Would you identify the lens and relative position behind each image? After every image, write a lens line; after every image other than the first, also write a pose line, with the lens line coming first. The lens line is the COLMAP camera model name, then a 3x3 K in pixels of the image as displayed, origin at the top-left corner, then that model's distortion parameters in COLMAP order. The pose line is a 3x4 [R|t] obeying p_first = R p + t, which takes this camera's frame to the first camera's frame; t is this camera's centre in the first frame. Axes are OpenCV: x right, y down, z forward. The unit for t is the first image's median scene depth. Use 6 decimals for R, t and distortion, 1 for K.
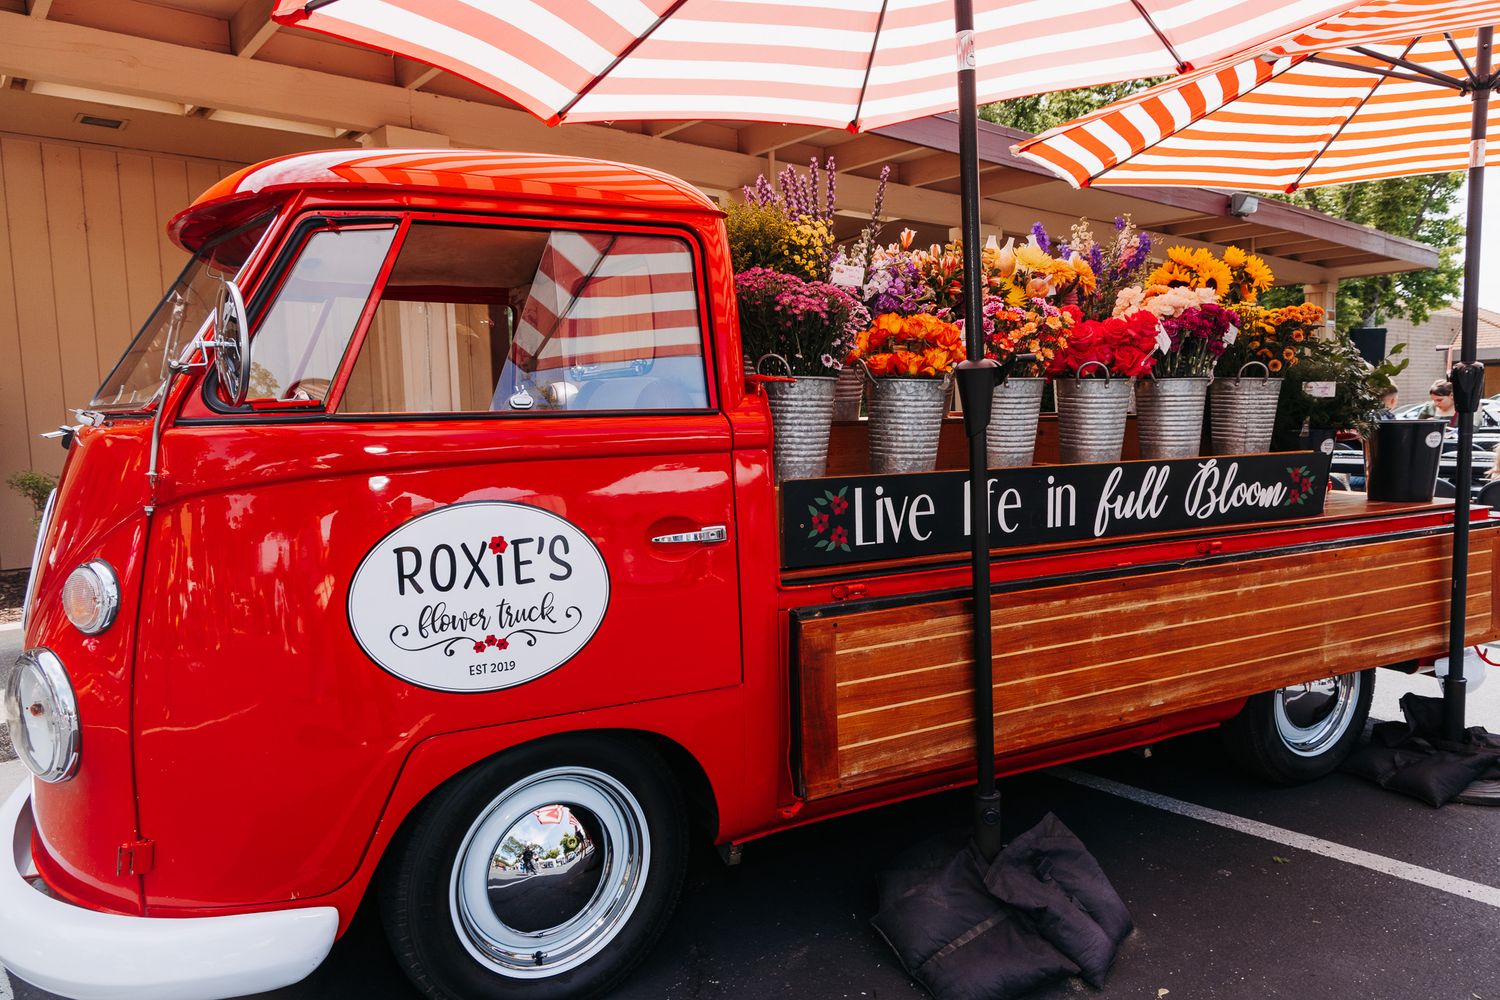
lens RADIAL K [[1018.4, 0, 790.6], [0, 1018.4, 484.8], [0, 0, 1]] dist [-0.015235, 0.008719]
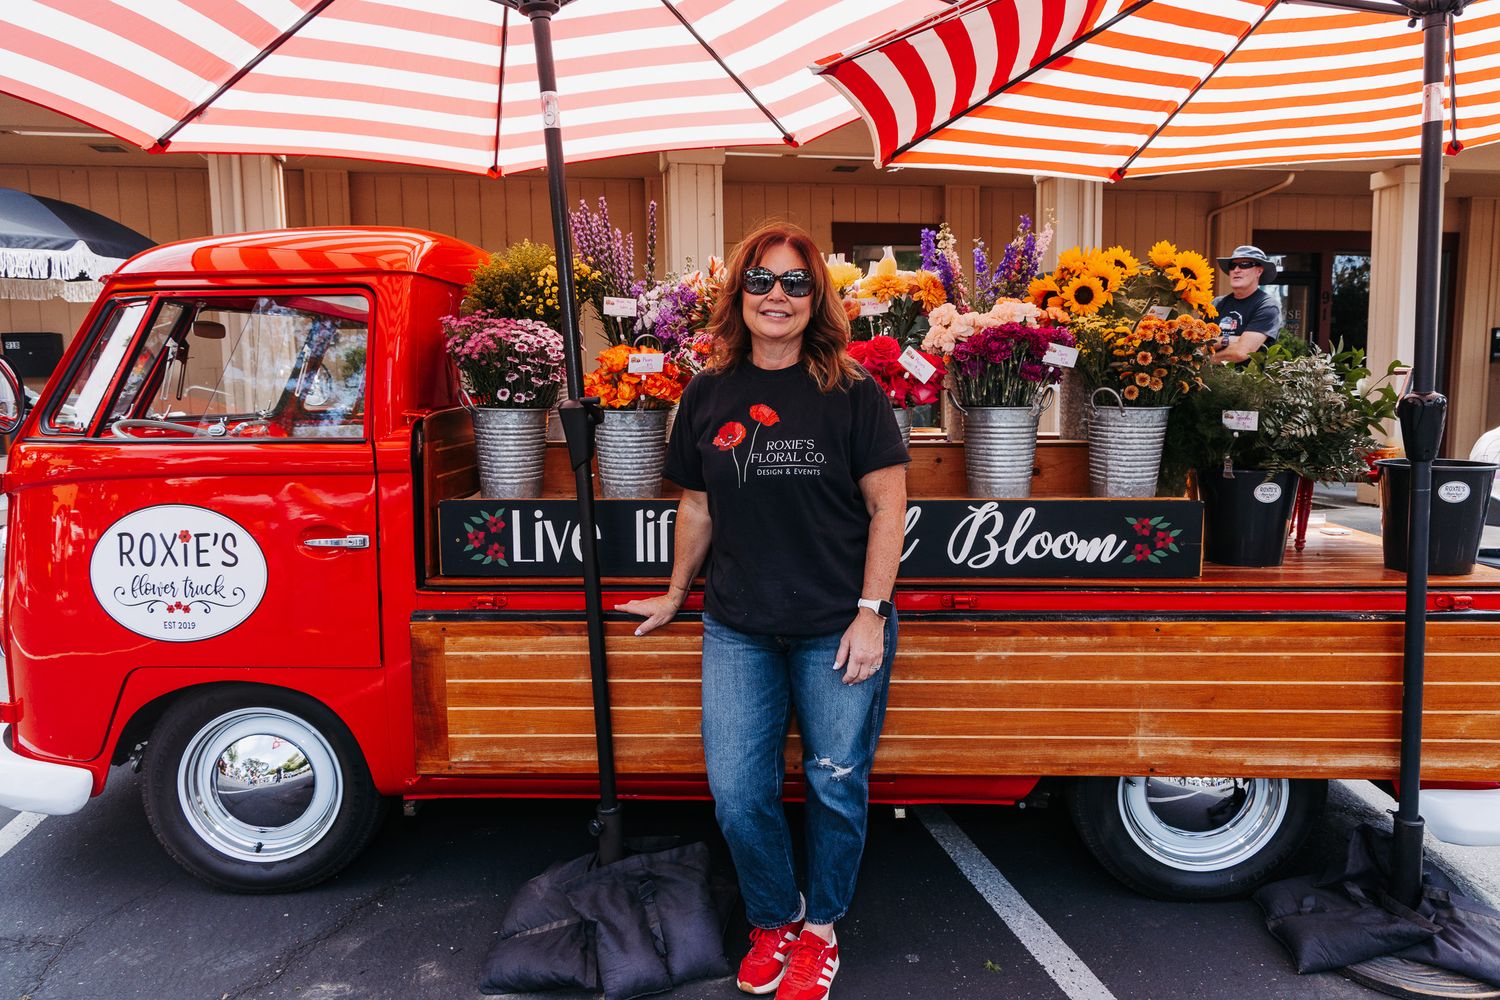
lens RADIAL K [[1018.4, 0, 738.2], [0, 1018.4, 491.6], [0, 0, 1]] dist [-0.015235, 0.008719]
pose [[0.860277, 0.065077, -0.505656, 0.876669], [-0.047825, 0.997747, 0.047044, -0.085131], [0.507578, -0.016288, 0.861452, 0.173696]]
